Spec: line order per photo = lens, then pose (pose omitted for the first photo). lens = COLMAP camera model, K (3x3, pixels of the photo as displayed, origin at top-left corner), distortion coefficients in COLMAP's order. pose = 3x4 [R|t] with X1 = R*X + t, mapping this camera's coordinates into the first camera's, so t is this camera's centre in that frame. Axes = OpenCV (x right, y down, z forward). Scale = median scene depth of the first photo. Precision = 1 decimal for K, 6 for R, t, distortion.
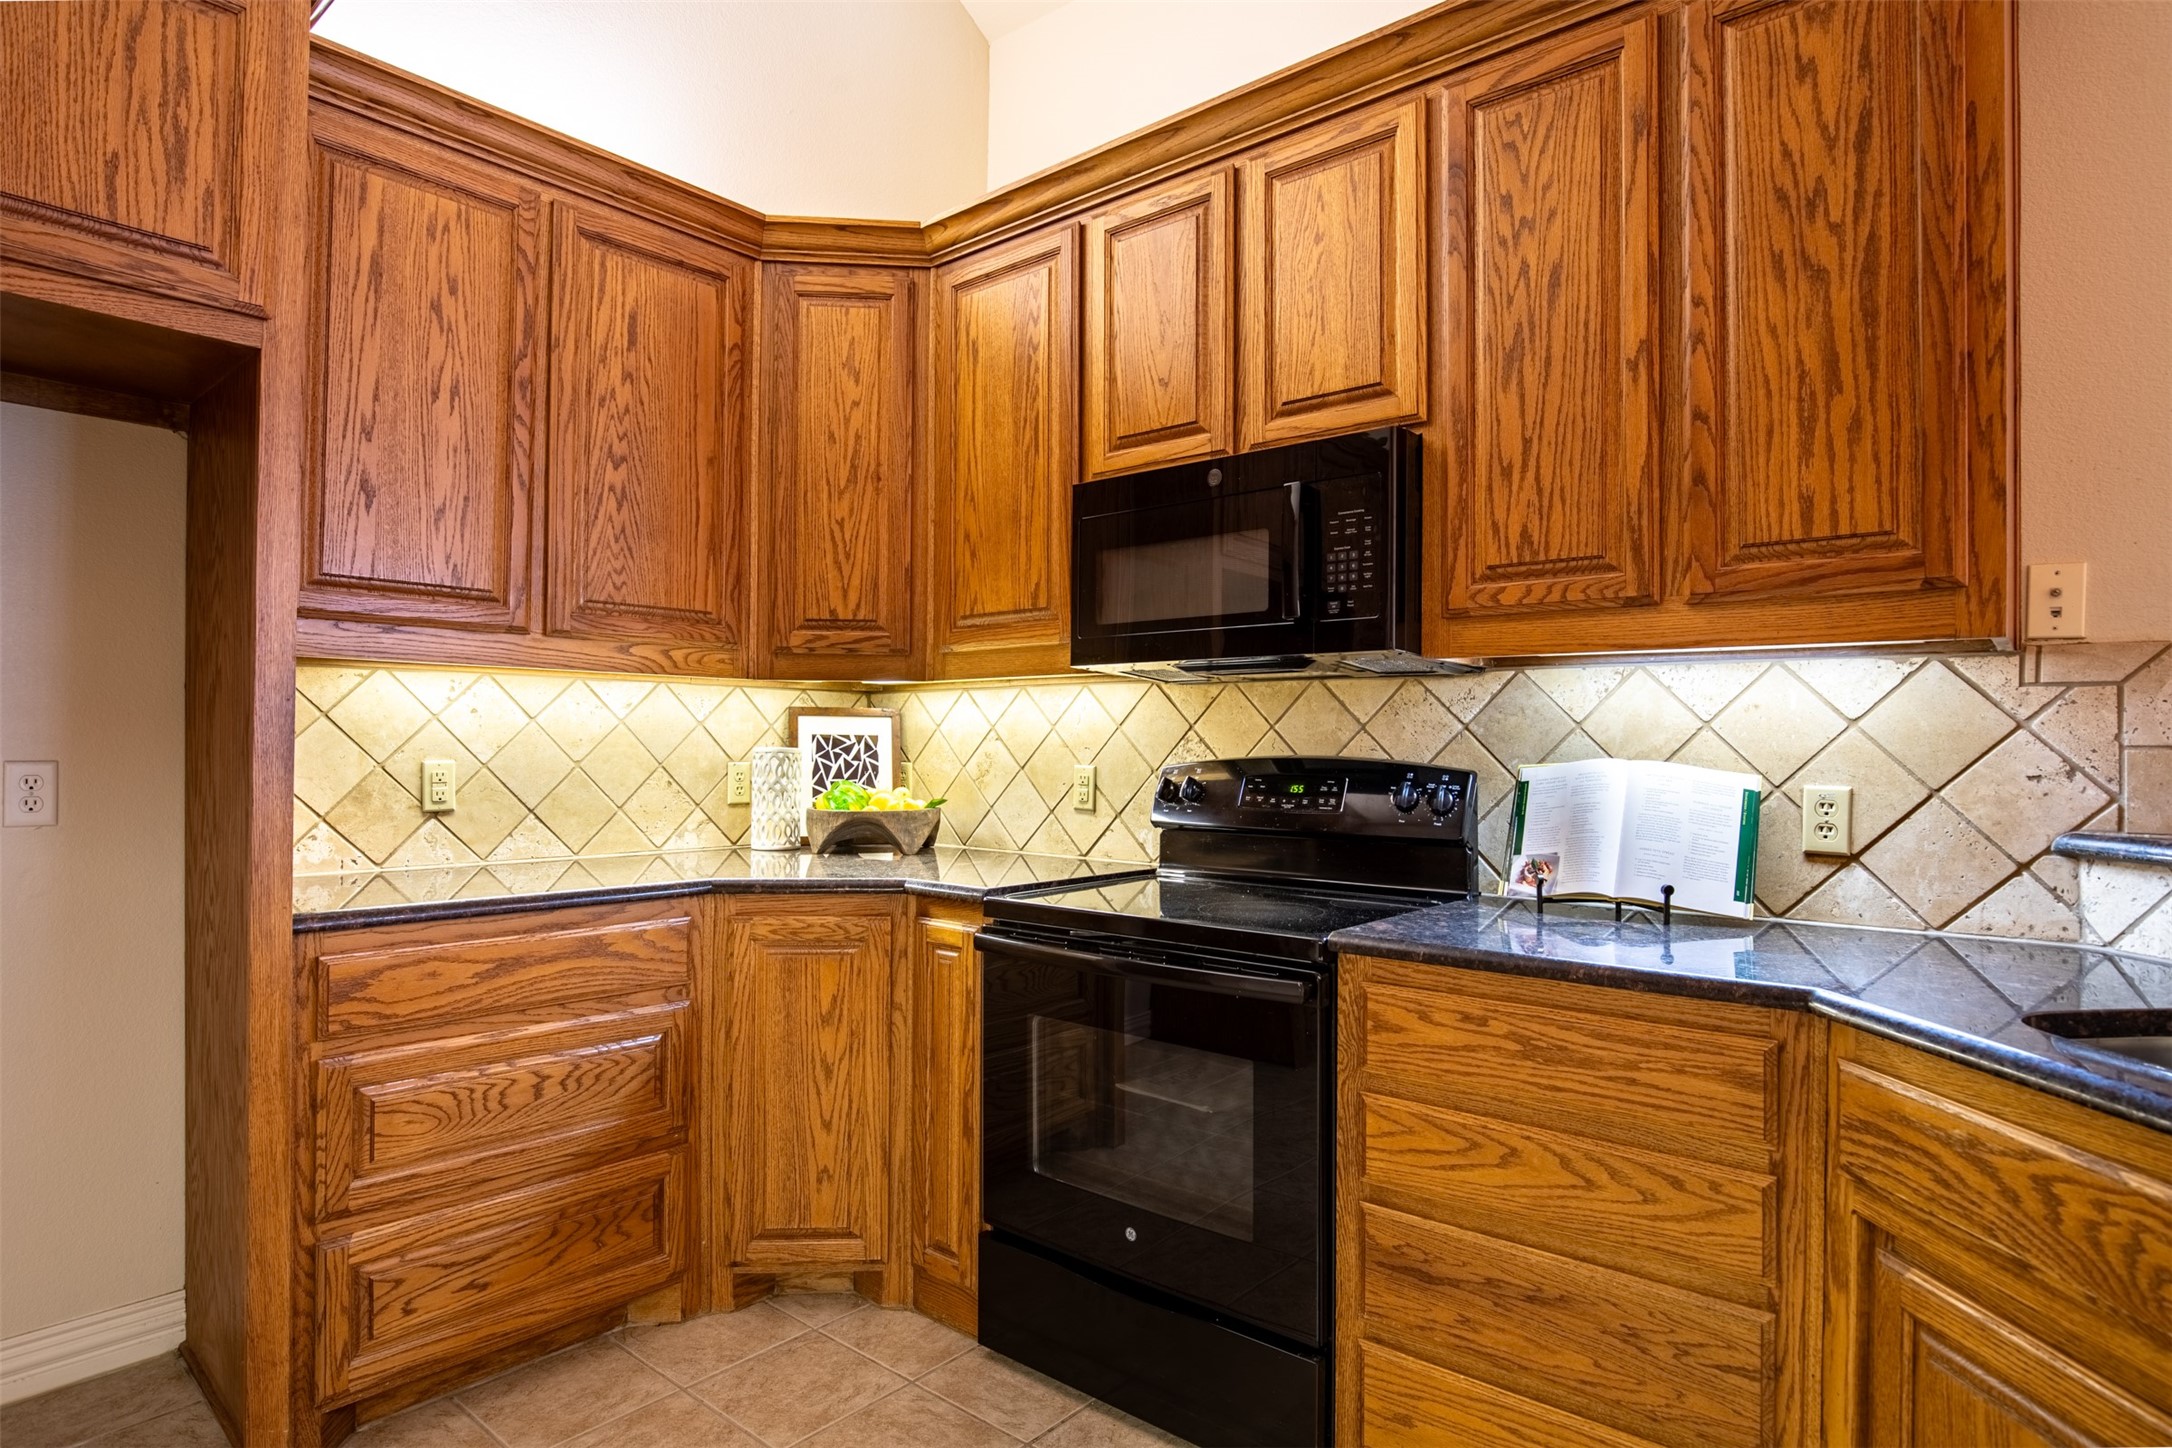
lens RADIAL K [[1177.3, 0, 1088.1], [0, 1177.3, 736.0], [0, 0, 1]] dist [-0.016757, 0.000340]
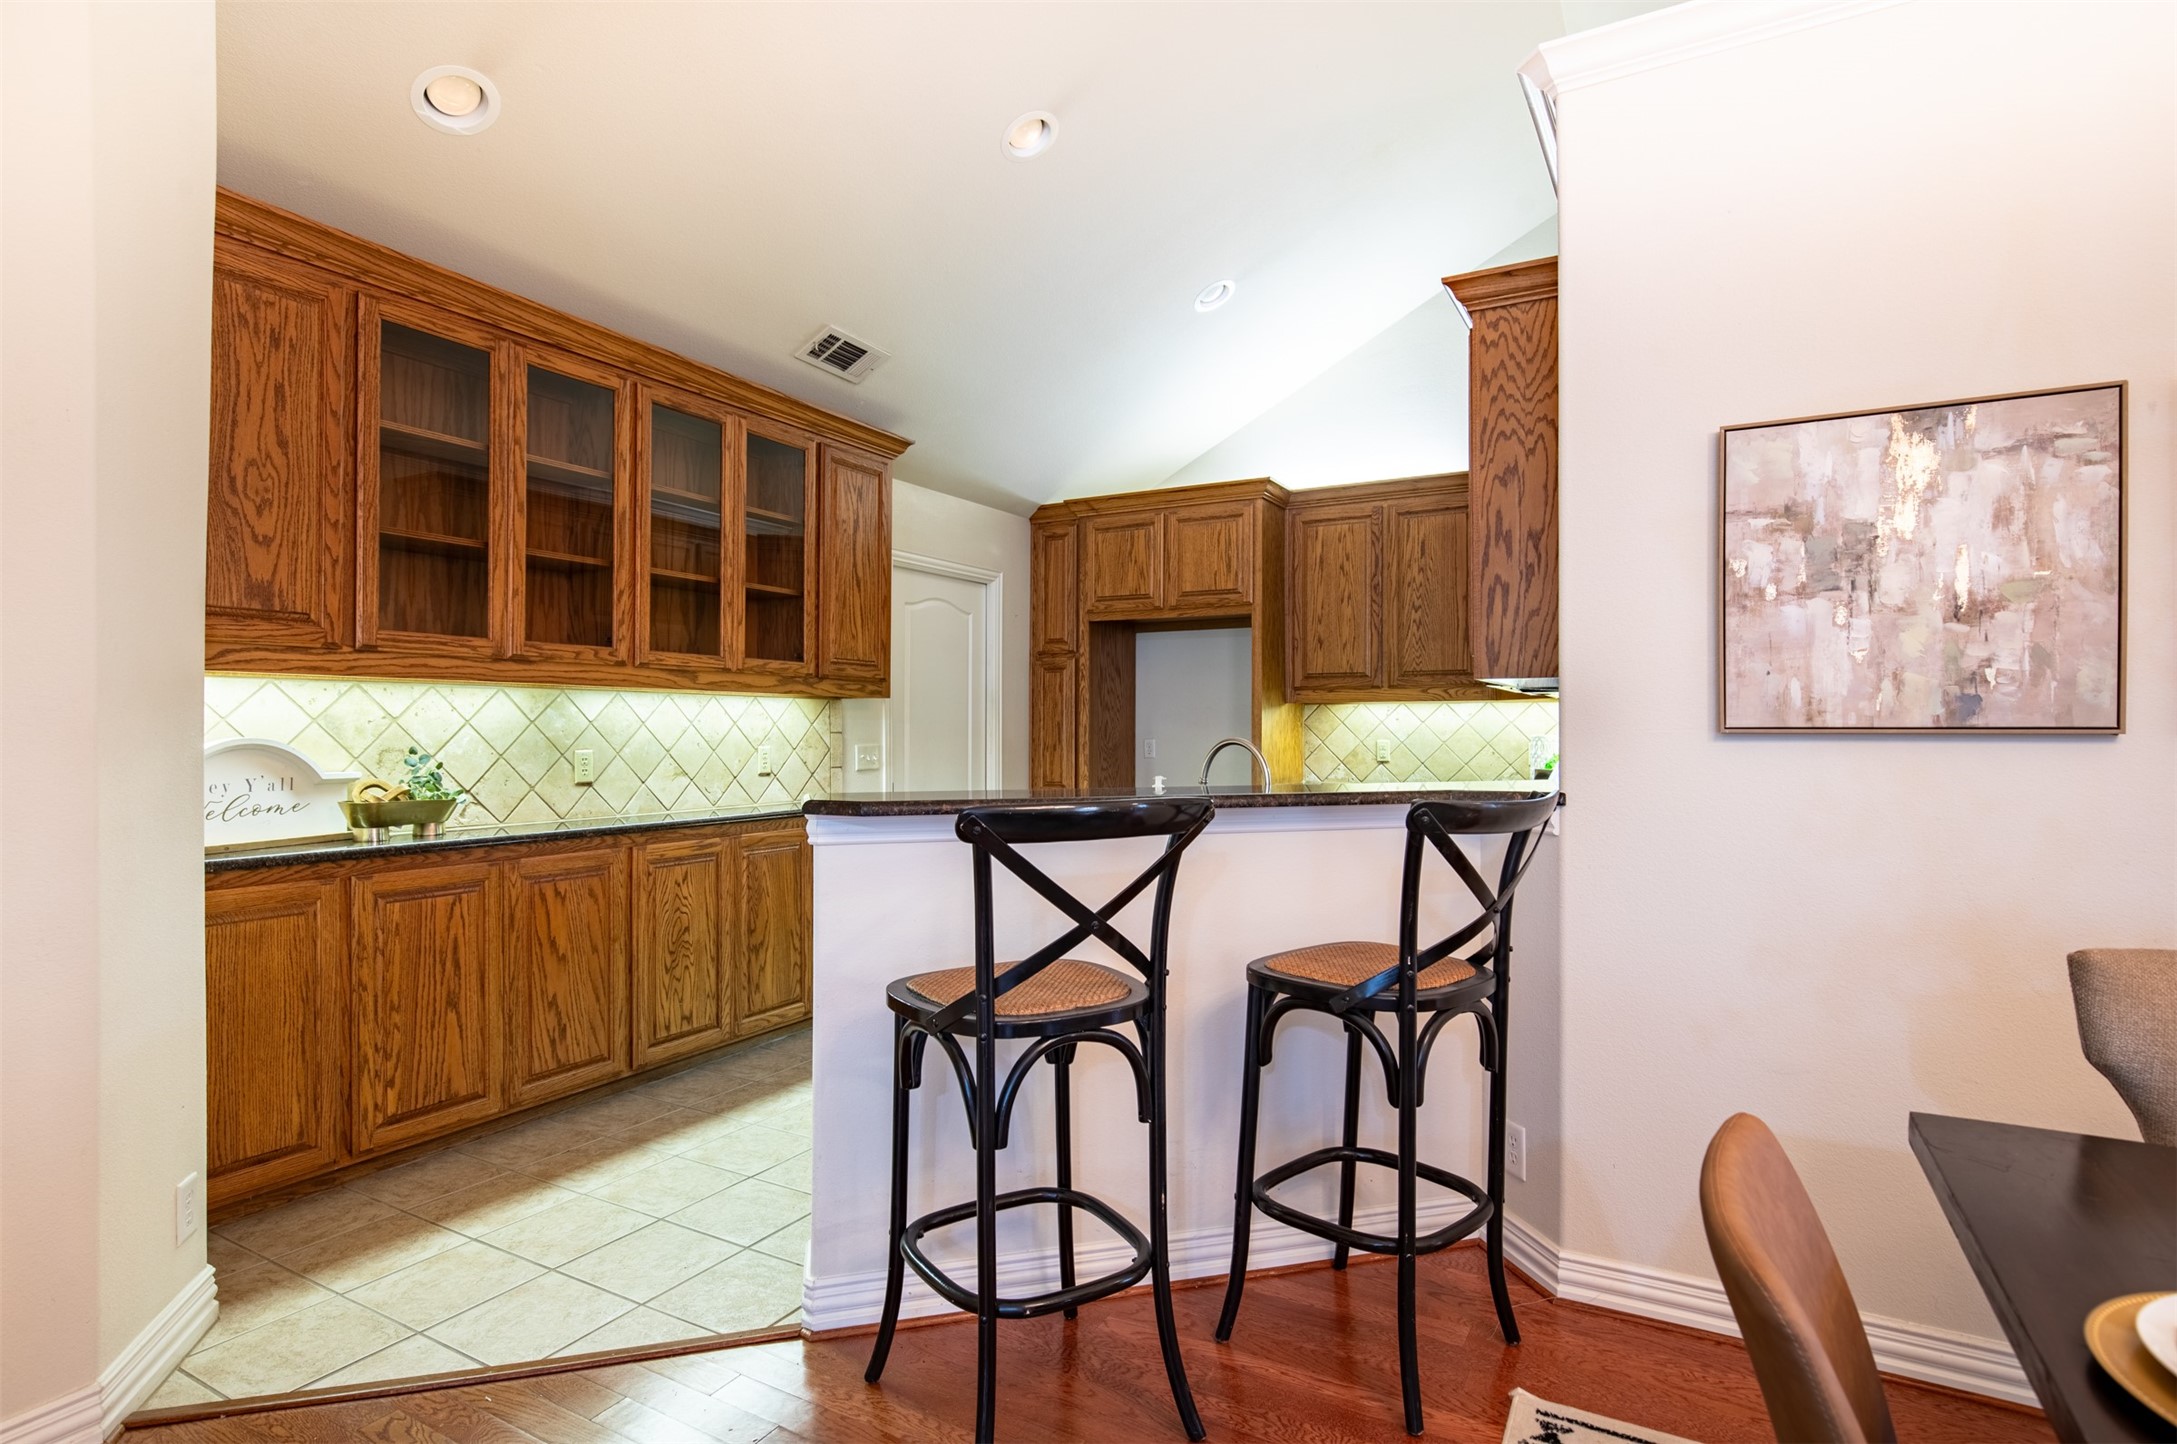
lens RADIAL K [[1079.7, 0, 1088.5], [0, 1079.7, 722.0], [0, 0, 1]] dist [-0.000207, -0.000069]
pose [[0.196591, -0.014630, -0.980377, 1.874748], [0.008682, 0.999875, -0.013179, 0.008174], [0.980447, -0.005921, 0.196693, -0.040173]]
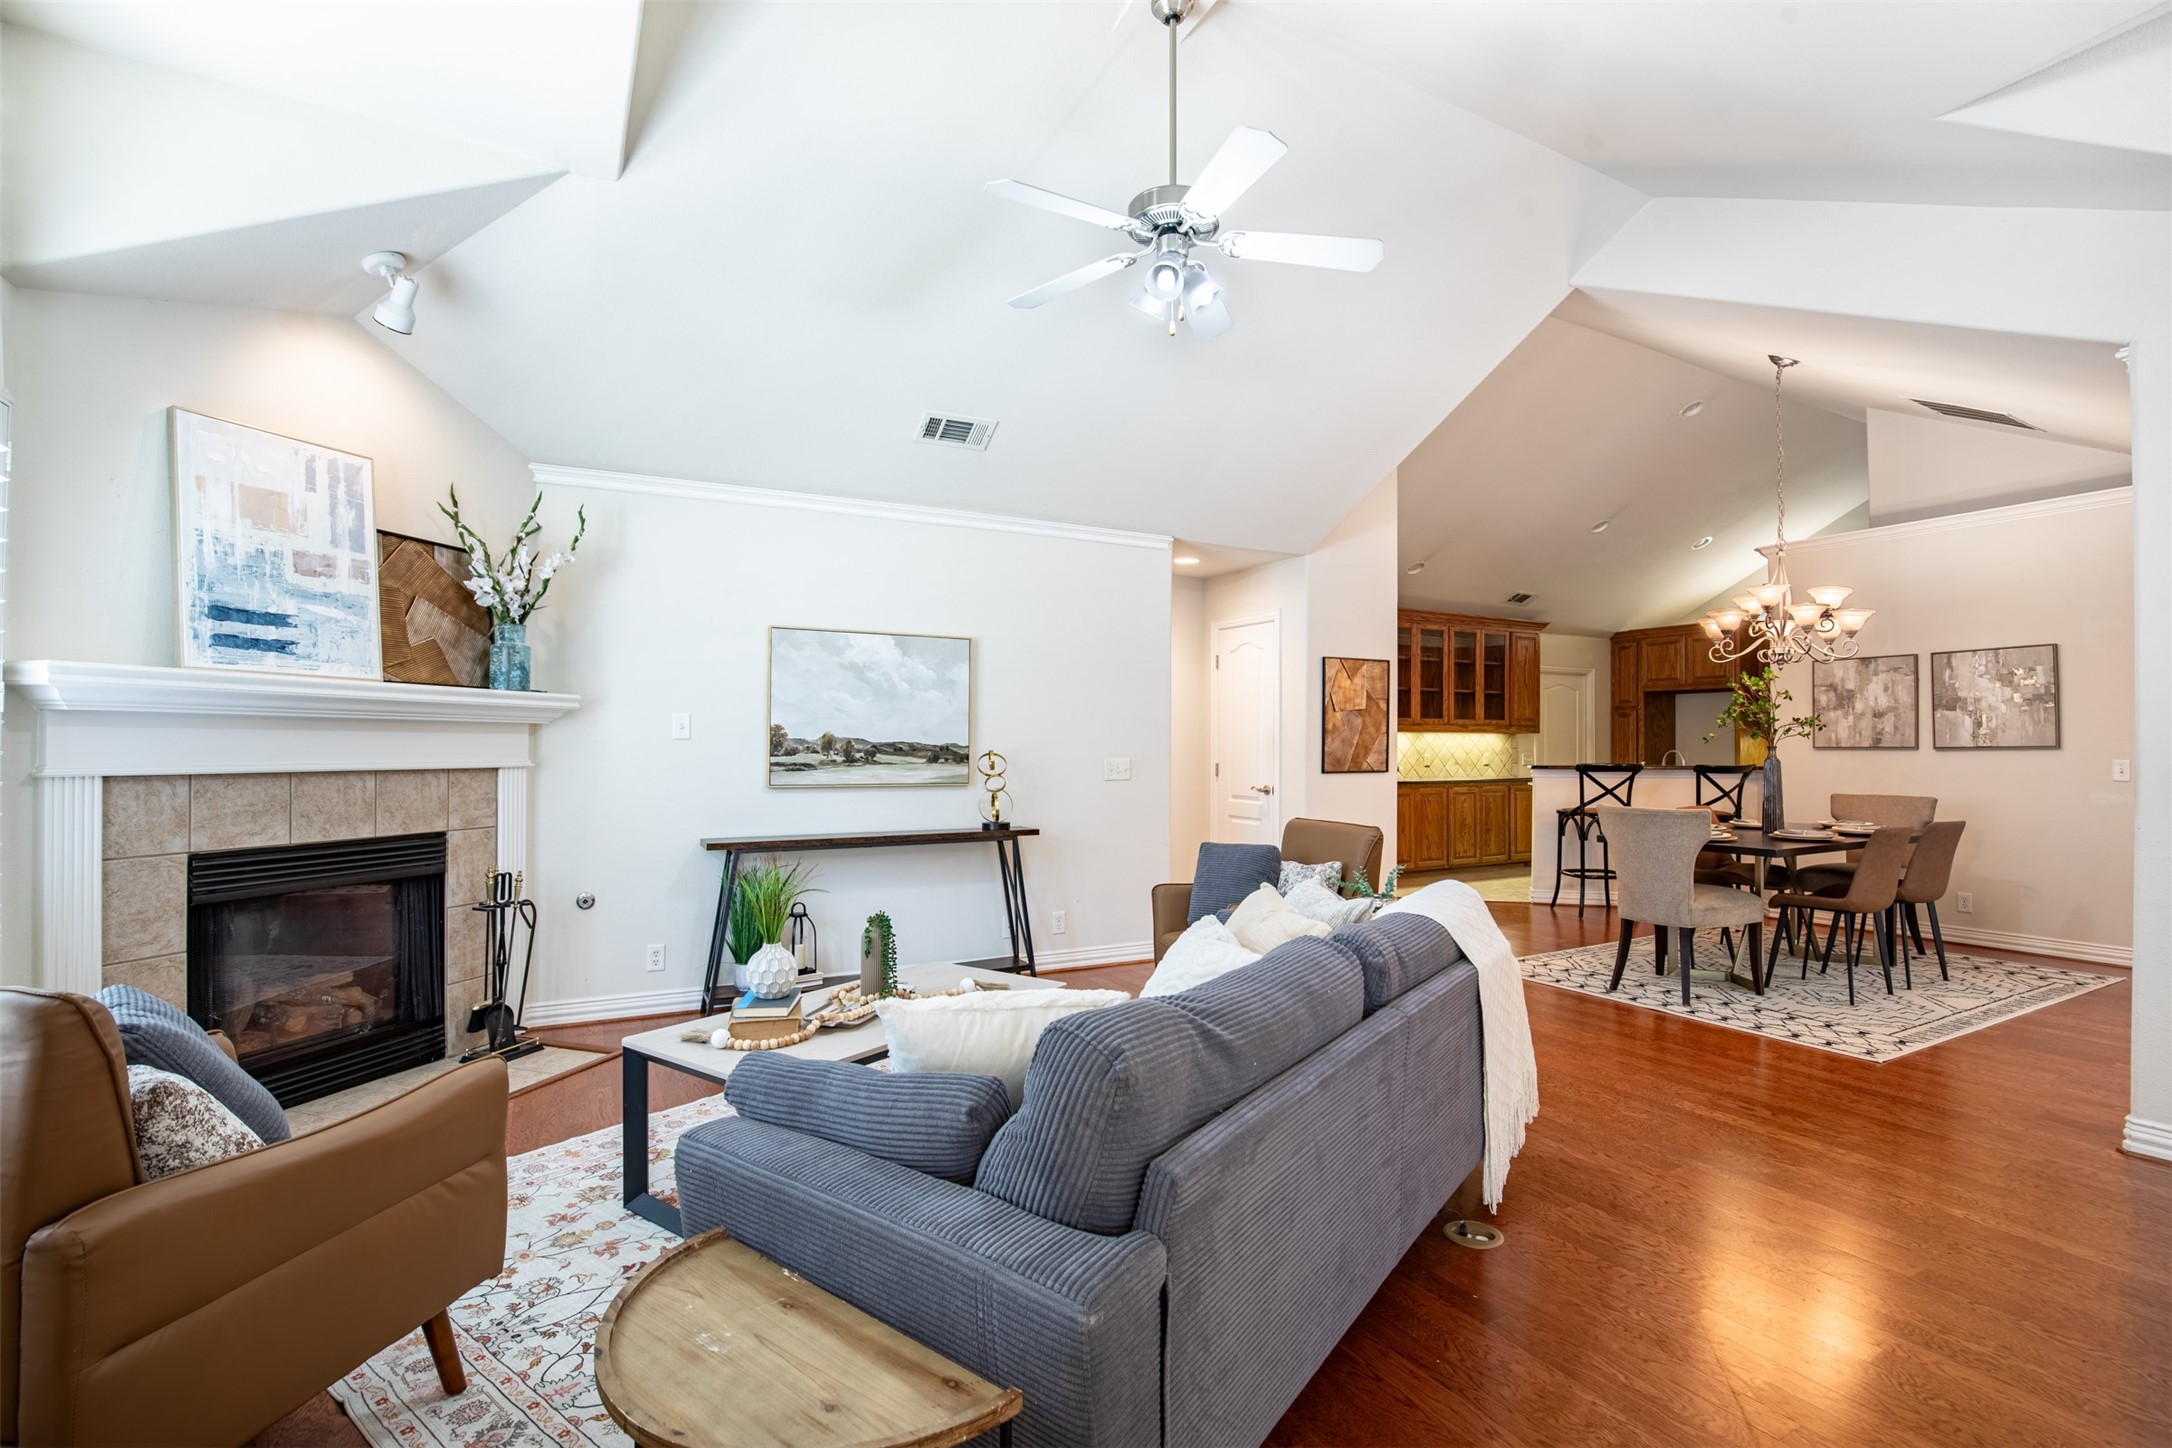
lens RADIAL K [[1007.5, 0, 1088.7], [0, 1007.5, 733.7], [0, 0, 1]] dist [-0.023400, 0.000915]
pose [[-0.355200, -0.019804, -0.934580, 4.908522], [0.002648, 0.999750, -0.022192, 0.028185], [0.934786, -0.010357, -0.355059, -0.320267]]
